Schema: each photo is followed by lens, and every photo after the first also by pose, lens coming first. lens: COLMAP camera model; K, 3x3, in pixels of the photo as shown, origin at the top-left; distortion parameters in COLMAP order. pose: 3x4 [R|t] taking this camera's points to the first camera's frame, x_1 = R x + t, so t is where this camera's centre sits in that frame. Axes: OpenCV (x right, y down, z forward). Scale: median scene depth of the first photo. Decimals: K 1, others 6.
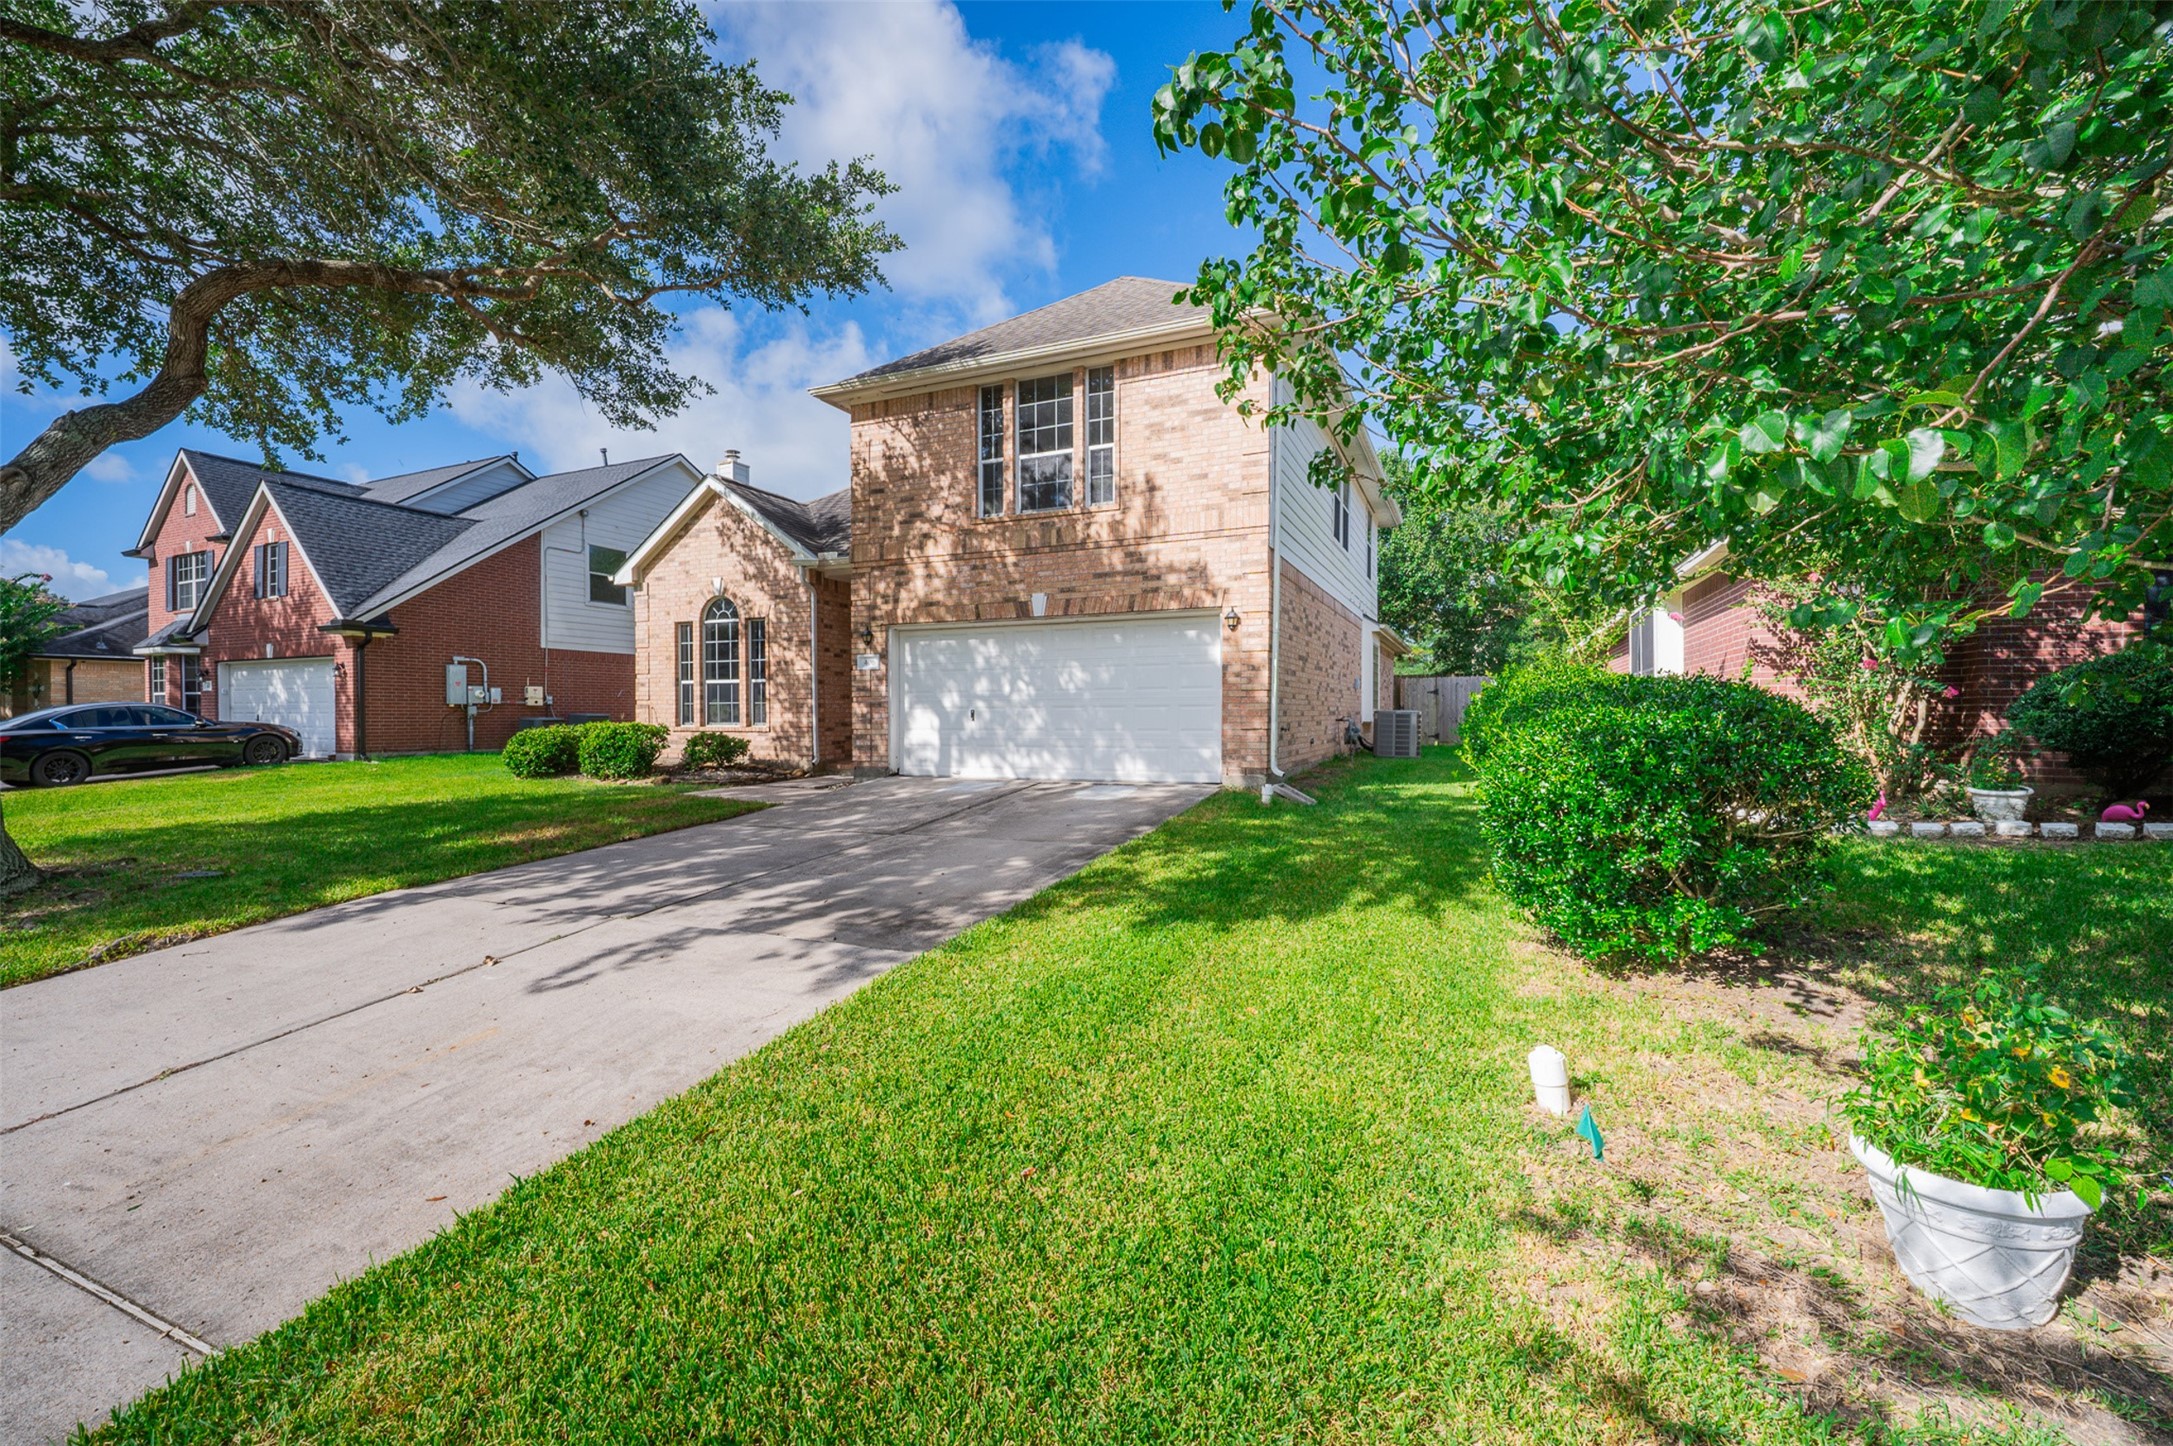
lens RADIAL K [[904.2, 0, 1083.0], [0, 904.2, 703.6], [0, 0, 1]] dist [0.013020, -0.009417]
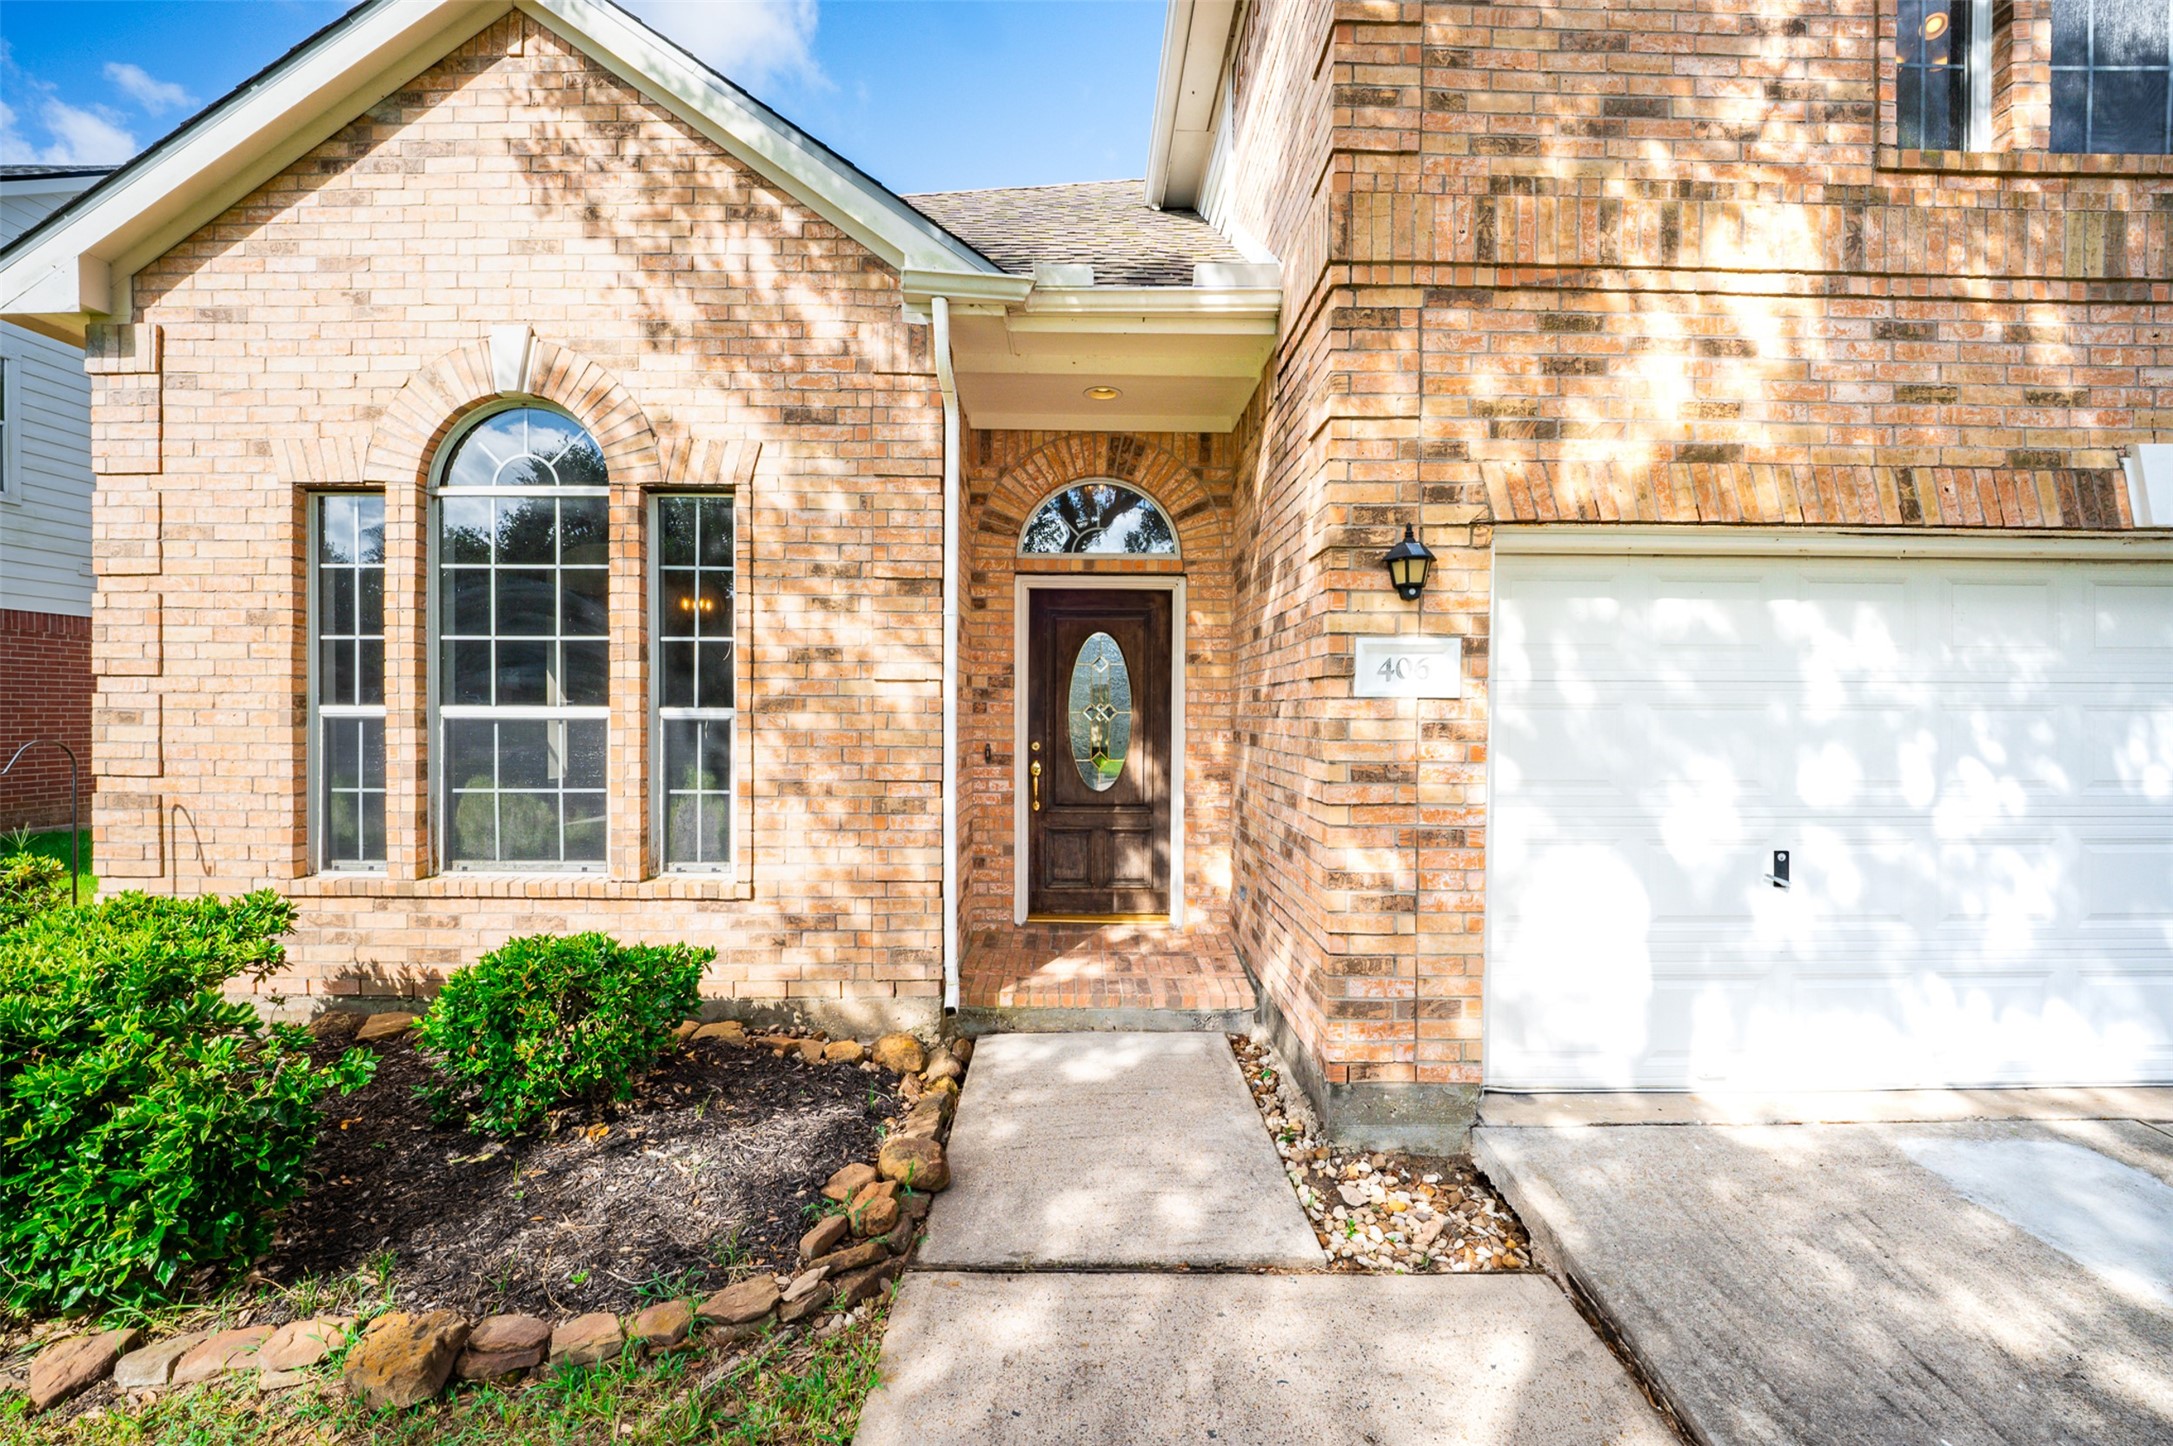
lens RADIAL K [[904.2, 0, 1083.0], [0, 904.2, 703.6], [0, 0, 1]] dist [0.013020, -0.009417]
pose [[0.914907, 0.015033, 0.403385, -0.362193], [-0.016373, 0.999866, -0.000127, -0.030523], [-0.403333, -0.006488, 0.915030, 0.695631]]
